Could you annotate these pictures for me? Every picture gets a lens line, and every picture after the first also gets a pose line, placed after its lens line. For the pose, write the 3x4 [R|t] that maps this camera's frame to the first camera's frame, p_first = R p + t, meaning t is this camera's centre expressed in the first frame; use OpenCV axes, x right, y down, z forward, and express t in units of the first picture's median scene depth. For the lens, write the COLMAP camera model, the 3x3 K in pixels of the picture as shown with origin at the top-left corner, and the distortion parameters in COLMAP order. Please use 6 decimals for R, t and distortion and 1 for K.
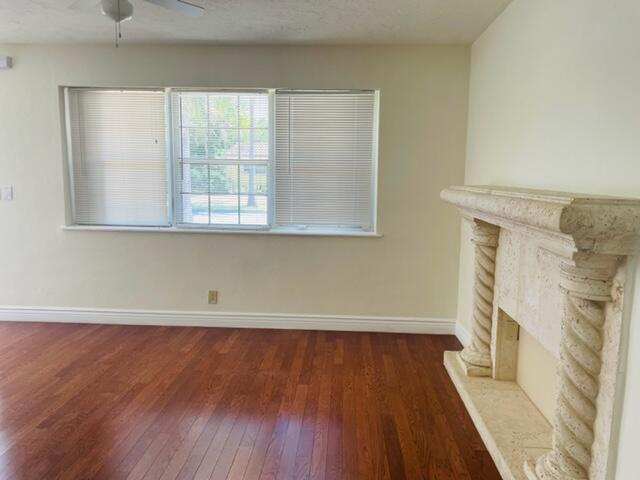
lens RADIAL K [[484.9, 0, 323.1], [0, 484.9, 232.8], [0, 0, 1]] dist [0.094167, -0.111200]
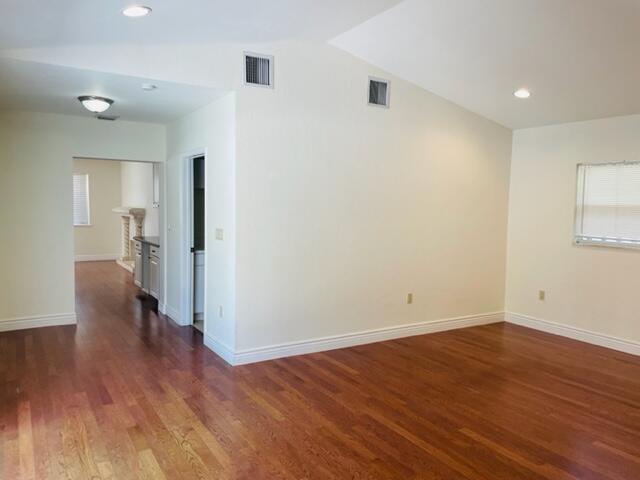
lens RADIAL K [[484.9, 0, 323.1], [0, 484.9, 232.8], [0, 0, 1]] dist [0.094167, -0.111200]
pose [[0.826078, -0.036264, 0.562388, -0.391805], [0.063961, 0.997513, -0.029628, 0.230918], [-0.559914, 0.060445, 0.826343, -2.174690]]
